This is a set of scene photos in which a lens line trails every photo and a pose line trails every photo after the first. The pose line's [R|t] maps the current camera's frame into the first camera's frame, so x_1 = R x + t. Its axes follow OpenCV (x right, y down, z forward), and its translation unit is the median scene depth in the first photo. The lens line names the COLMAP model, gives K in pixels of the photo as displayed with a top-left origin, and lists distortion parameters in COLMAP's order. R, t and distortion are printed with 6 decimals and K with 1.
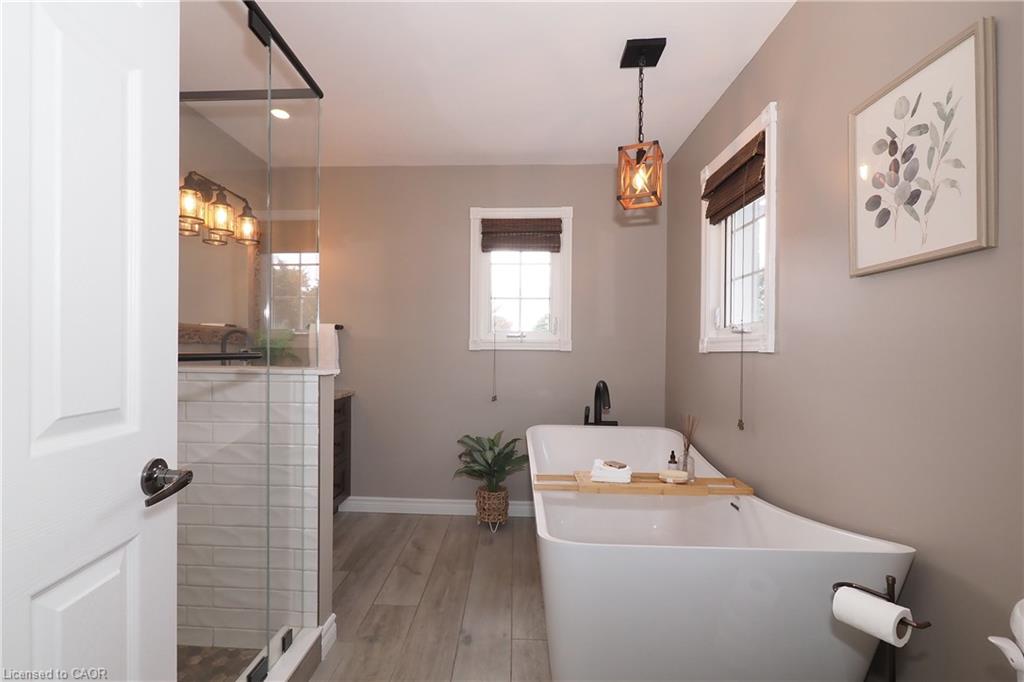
lens RADIAL K [[430.8, 0, 511.1], [0, 430.8, 344.0], [0, 0, 1]] dist [0.000053, -0.000025]
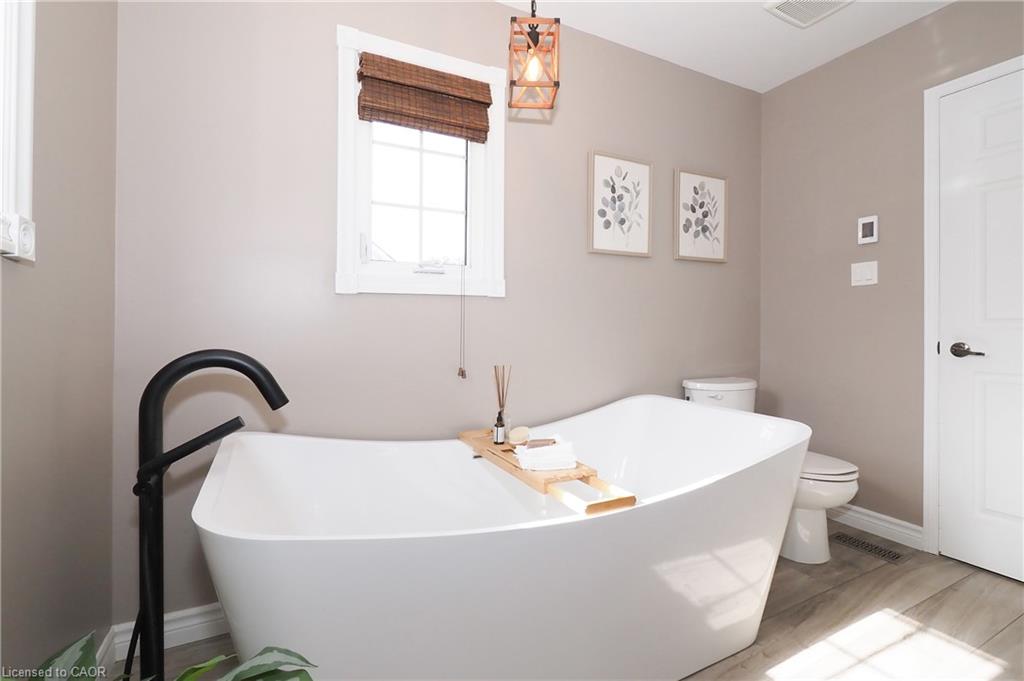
lens RADIAL K [[470.0, 0, 511.1], [0, 470.0, 336.0], [0, 0, 1]] dist [0.002903, 0.000080]
pose [[-0.456604, -0.013916, 0.889561, -0.755864], [-0.010061, 0.999894, 0.010478, 0.167808], [-0.889613, -0.004166, -0.456695, 2.405621]]
